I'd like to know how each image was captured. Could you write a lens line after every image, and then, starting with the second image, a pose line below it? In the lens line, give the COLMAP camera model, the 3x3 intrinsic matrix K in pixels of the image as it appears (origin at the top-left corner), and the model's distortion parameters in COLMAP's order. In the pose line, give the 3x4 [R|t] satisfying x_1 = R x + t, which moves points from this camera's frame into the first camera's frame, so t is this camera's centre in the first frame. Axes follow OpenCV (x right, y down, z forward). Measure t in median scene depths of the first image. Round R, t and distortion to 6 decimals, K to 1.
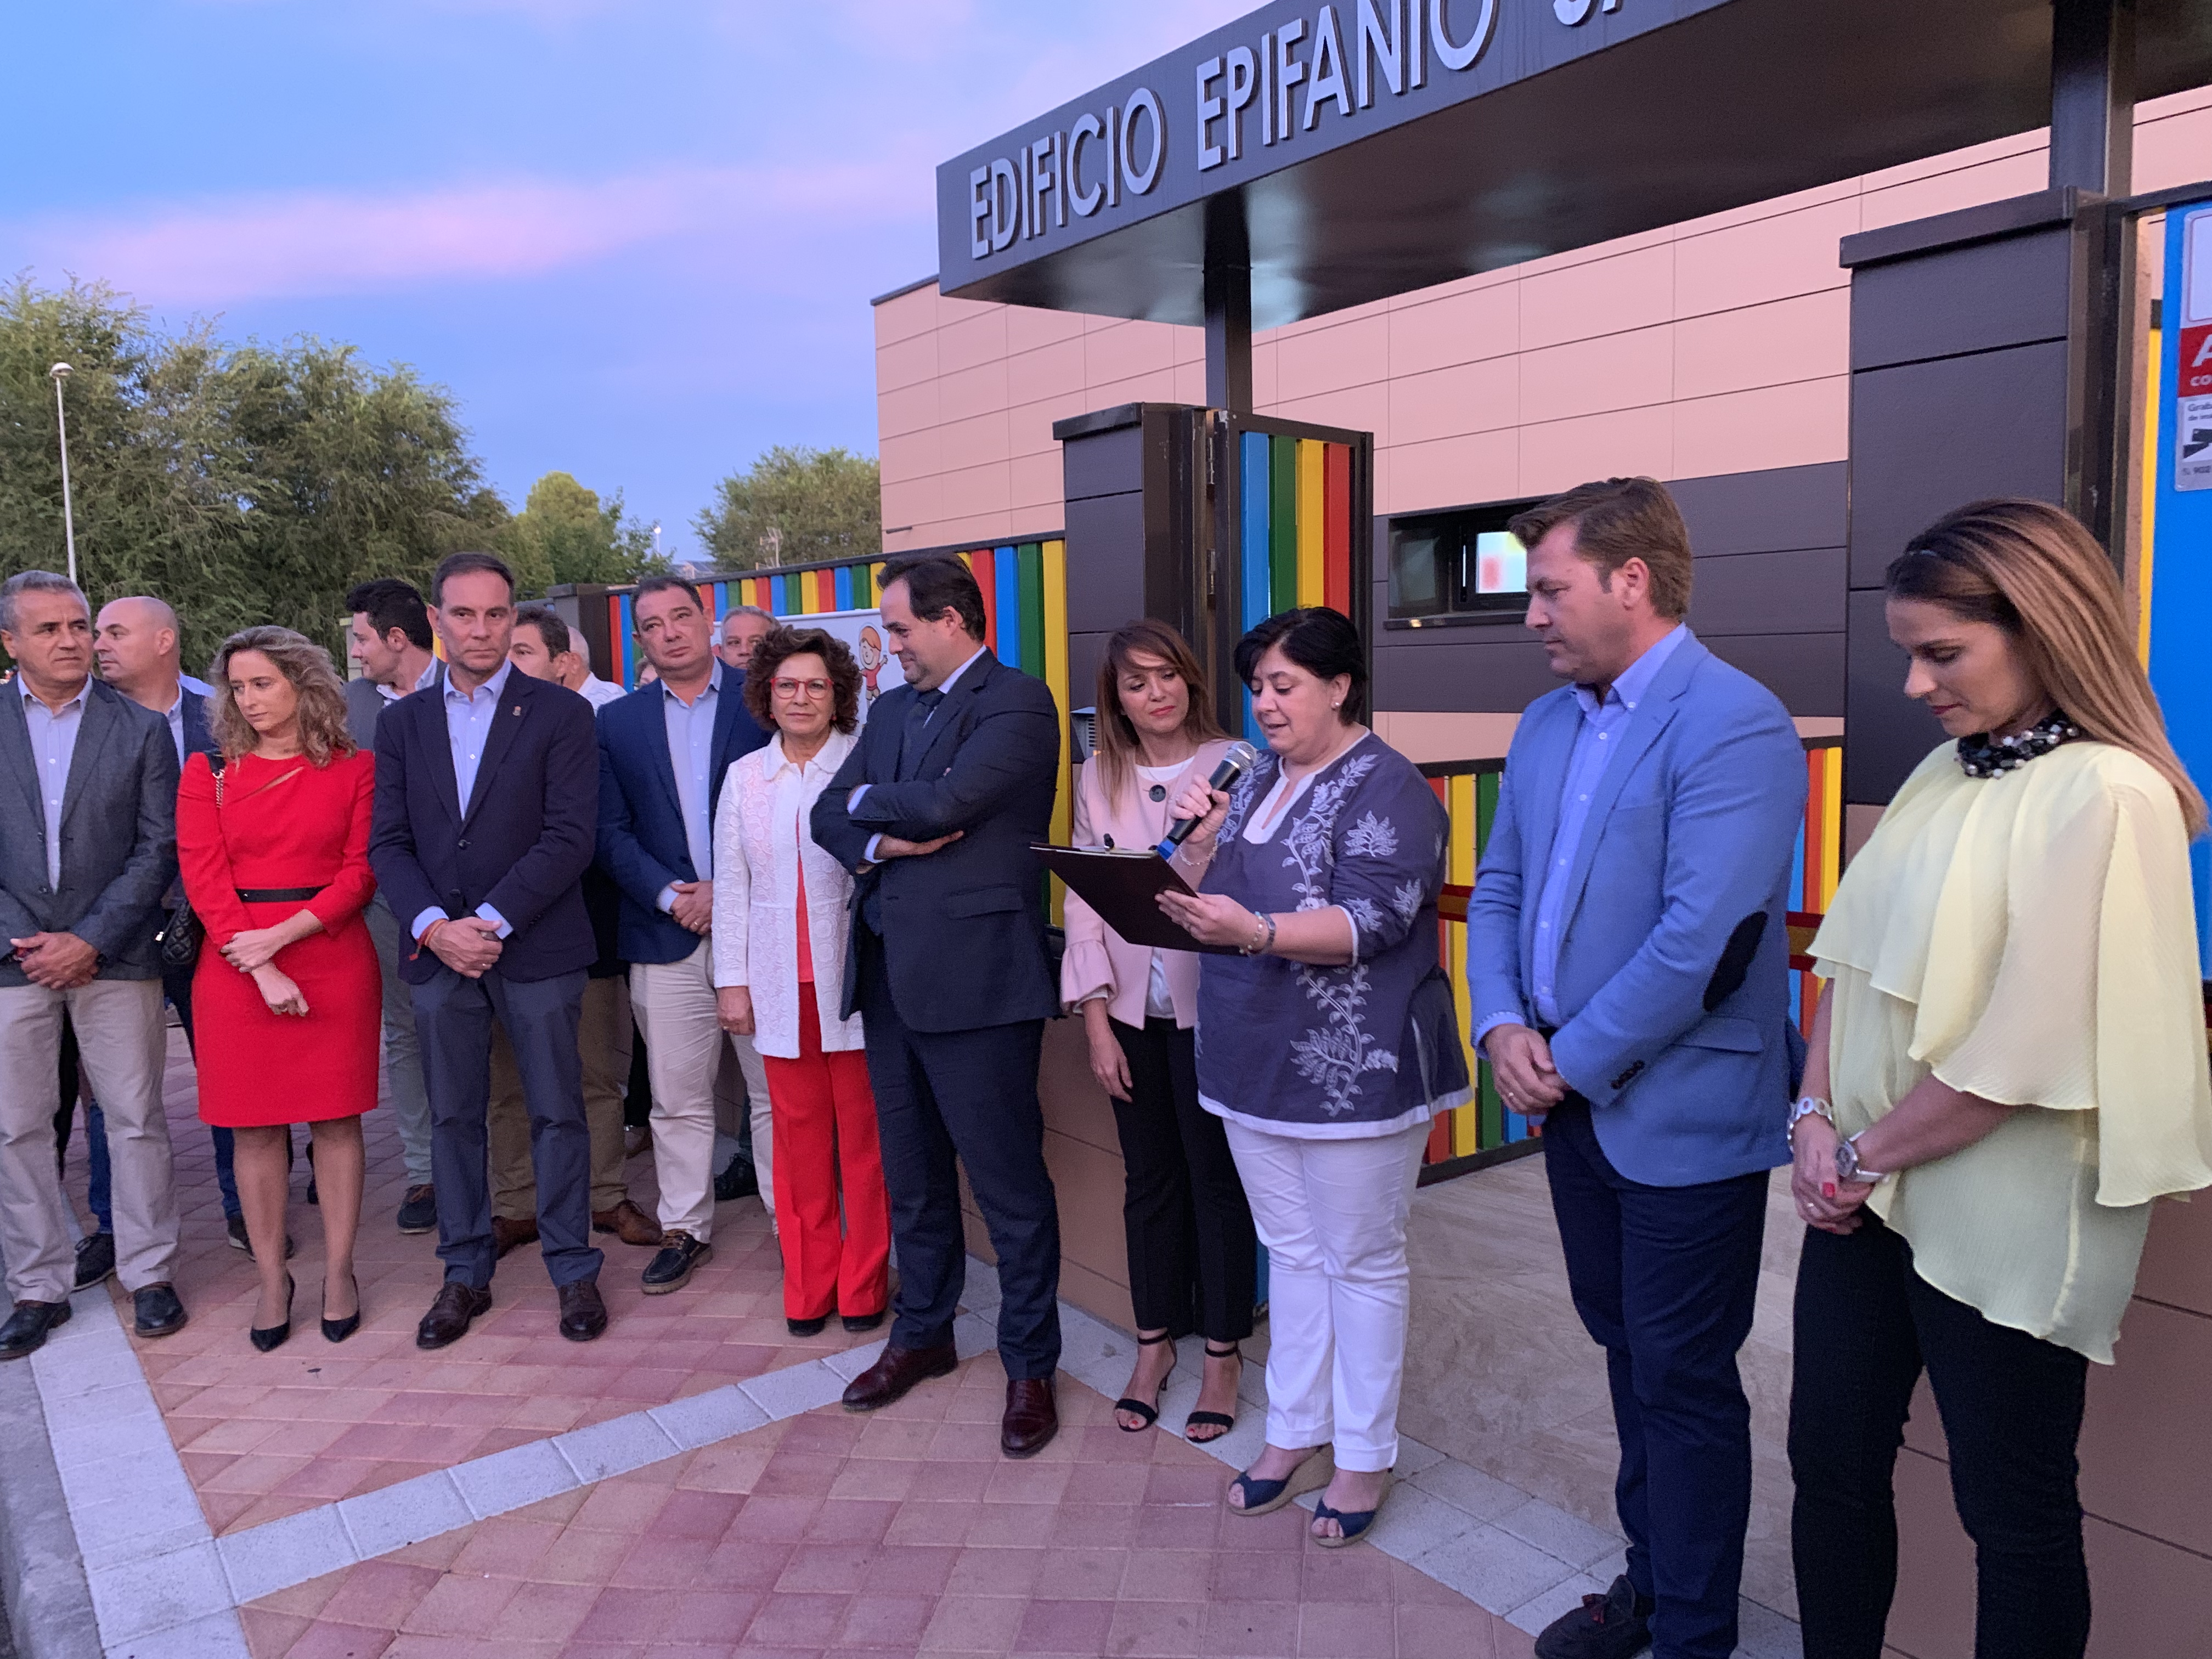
lens RADIAL K [[1648.2, 0, 1143.0], [0, 1648.2, 827.8], [0, 0, 1]] dist [0.097236, -0.189424]
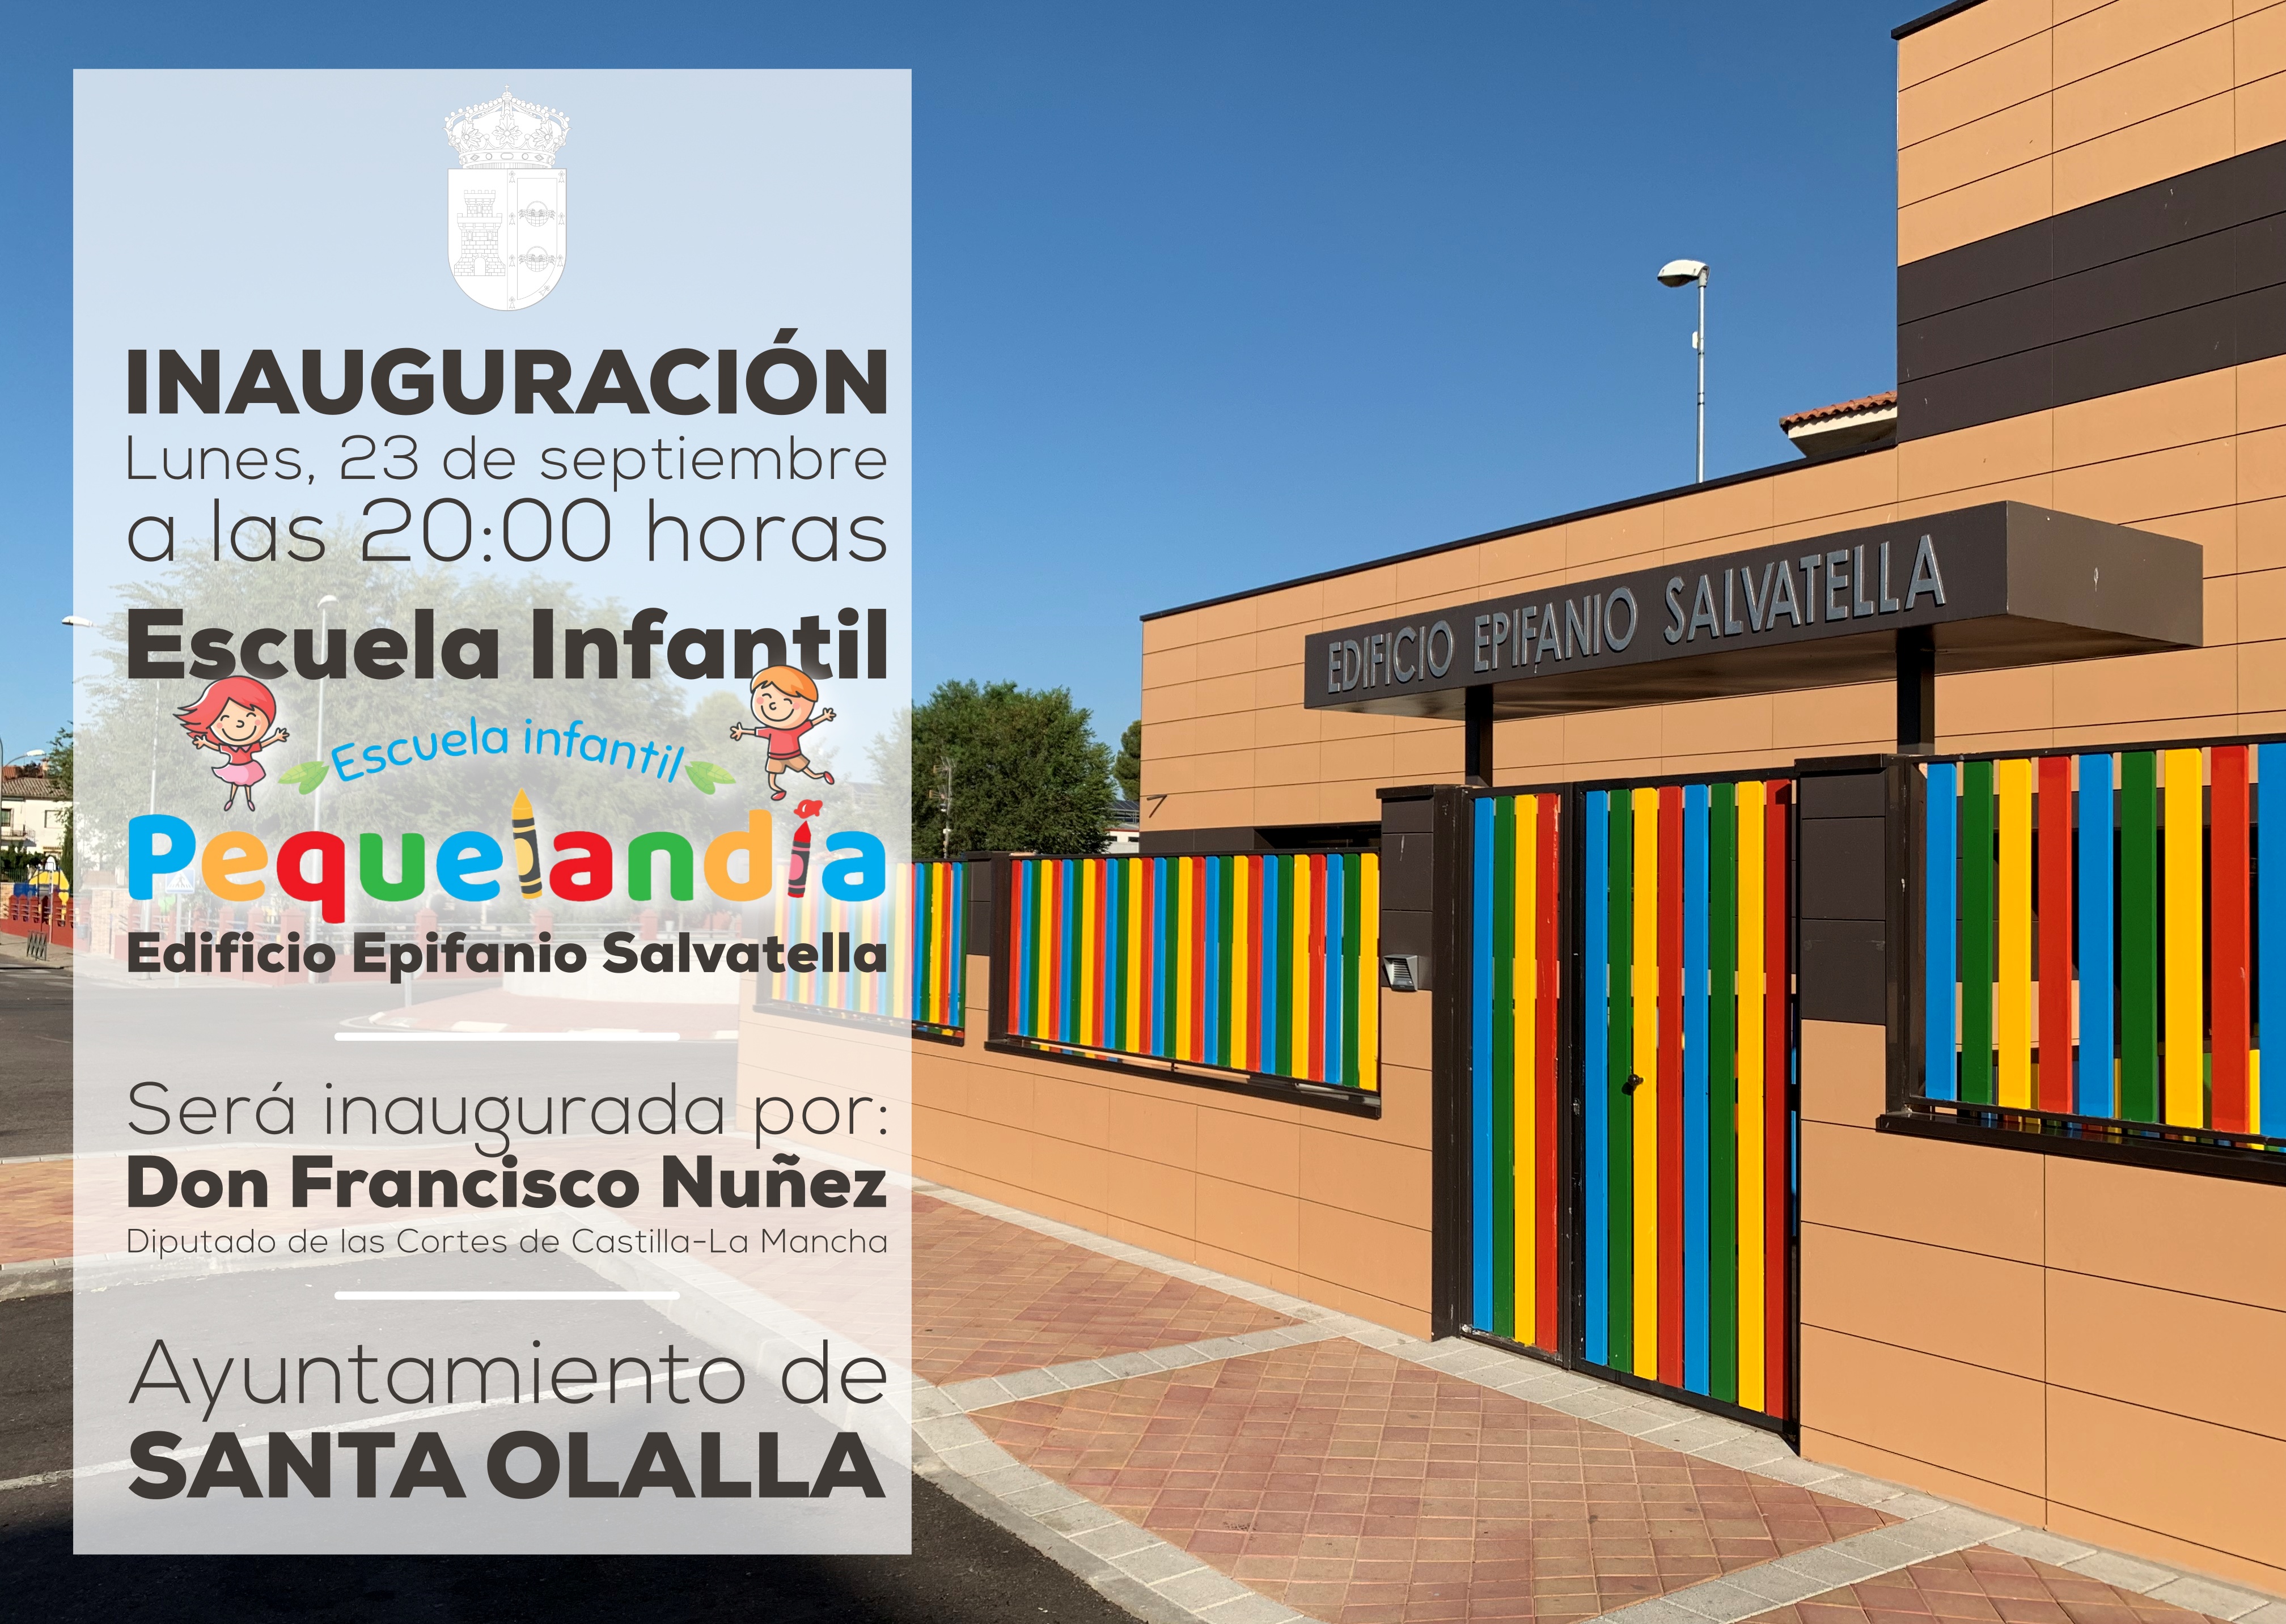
lens RADIAL K [[1709.3, 0, 1142.7], [0, 1709.3, 868.0], [0, 0, 1]] dist [-0.052207, -0.000927]
pose [[0.996317, 0.029483, -0.080522, -0.176166], [-0.038228, 0.993271, -0.109324, 0.043821], [0.076757, 0.112000, 0.990739, -0.876598]]
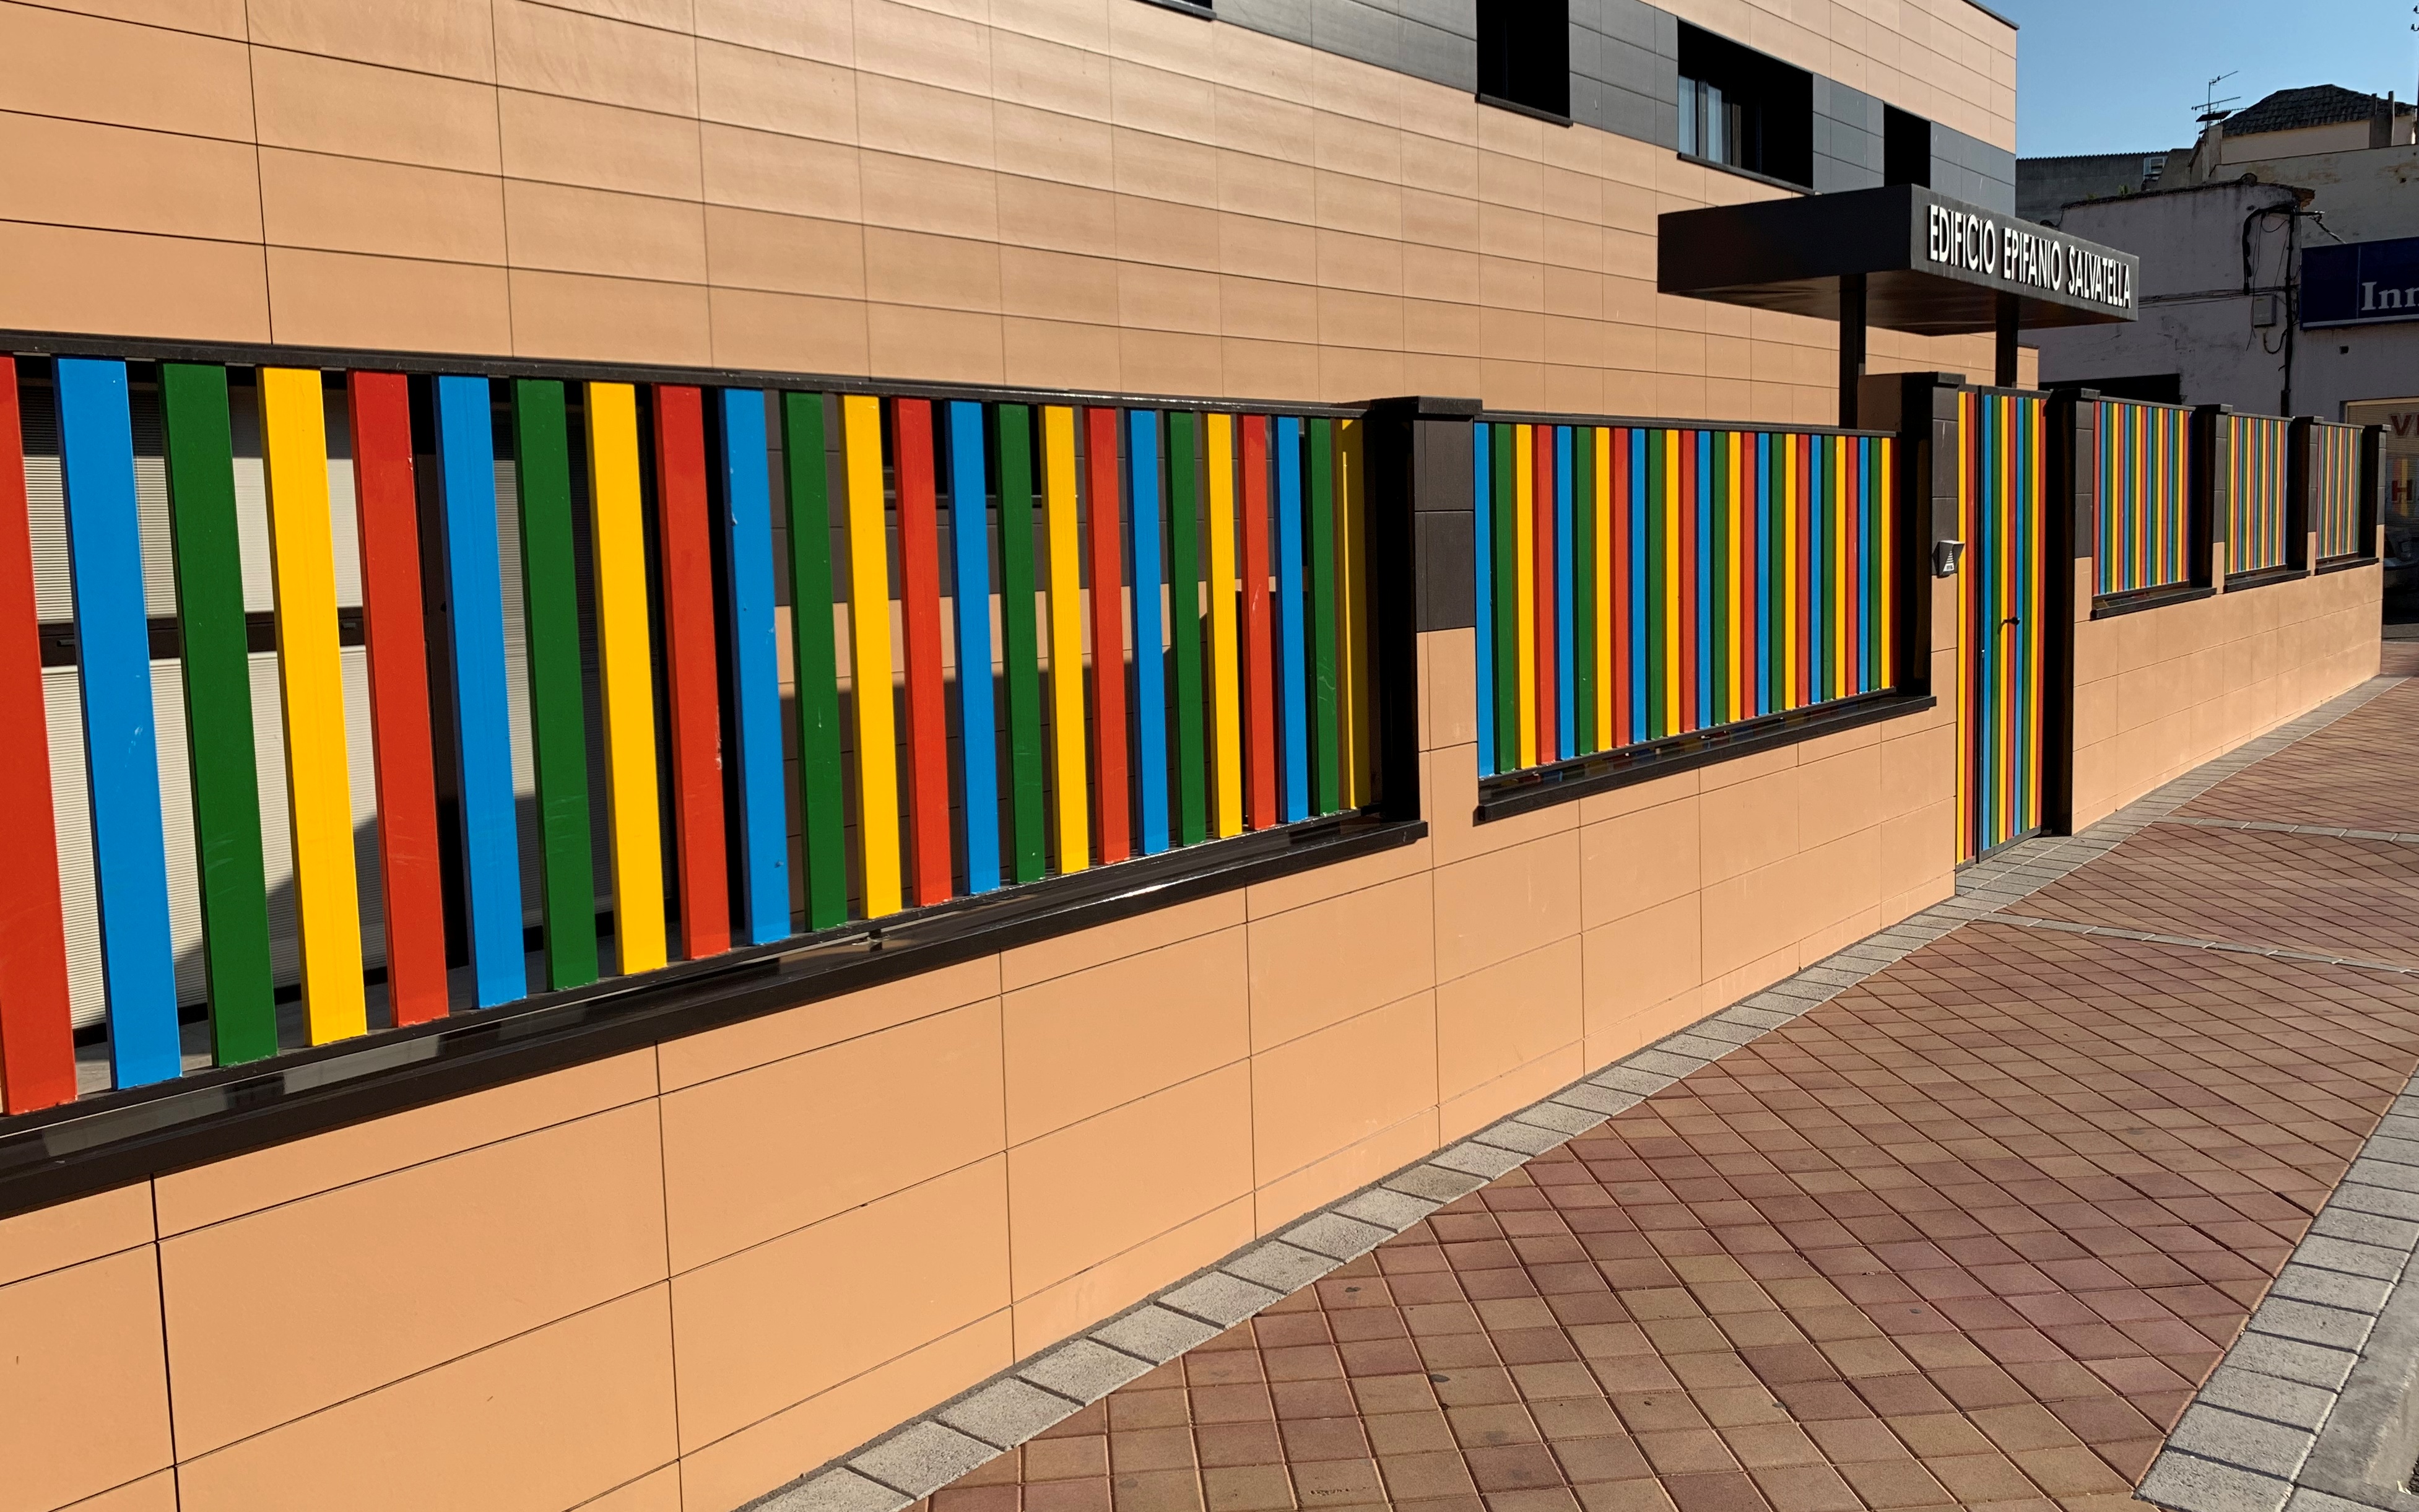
lens RADIAL K [[1830.9, 0, 1210.0], [0, 1830.9, 640.1], [0, 0, 1]] dist [0.025974, -0.074296]
pose [[-0.199770, -0.060673, 0.977962, -2.006738], [0.105175, 0.990987, 0.082966, -0.242465], [-0.974182, 0.119431, -0.191588, 2.439219]]
